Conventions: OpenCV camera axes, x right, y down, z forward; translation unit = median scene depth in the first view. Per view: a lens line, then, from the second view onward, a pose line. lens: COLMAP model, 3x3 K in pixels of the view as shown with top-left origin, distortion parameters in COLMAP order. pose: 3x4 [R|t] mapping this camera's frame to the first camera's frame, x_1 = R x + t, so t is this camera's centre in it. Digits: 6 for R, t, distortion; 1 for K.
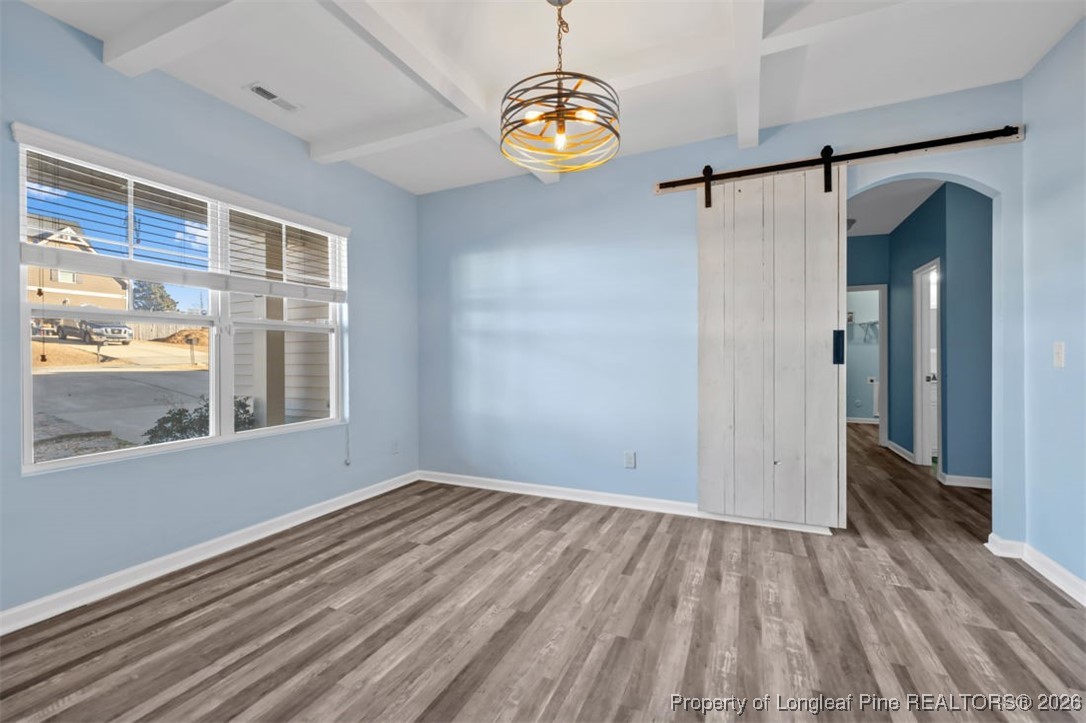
lens RADIAL K [[468.0, 0, 543.2], [0, 468.0, 362.2], [0, 0, 1]] dist [0.000557, 0.000188]
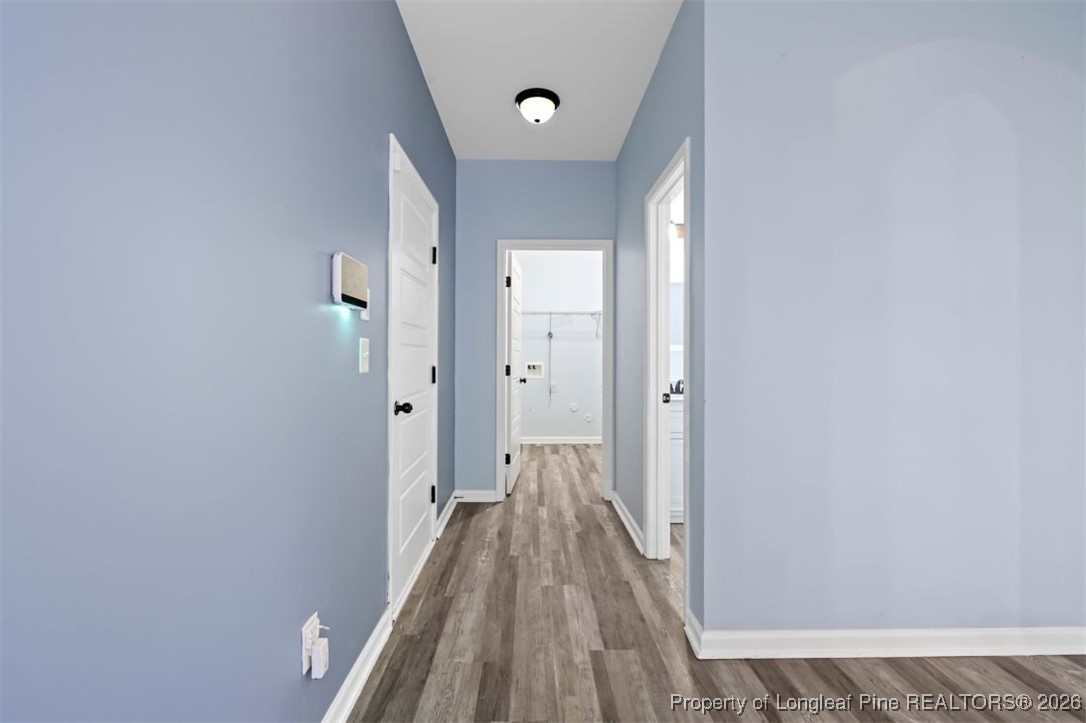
lens RADIAL K [[468.0, 0, 542.2], [0, 468.0, 359.2], [0, 0, 1]] dist [0.000557, 0.000188]
pose [[0.904794, 0.005193, 0.425817, 0.438514], [-0.005356, 0.999985, -0.000814, -0.008971], [-0.425815, -0.001544, 0.904809, 0.542595]]
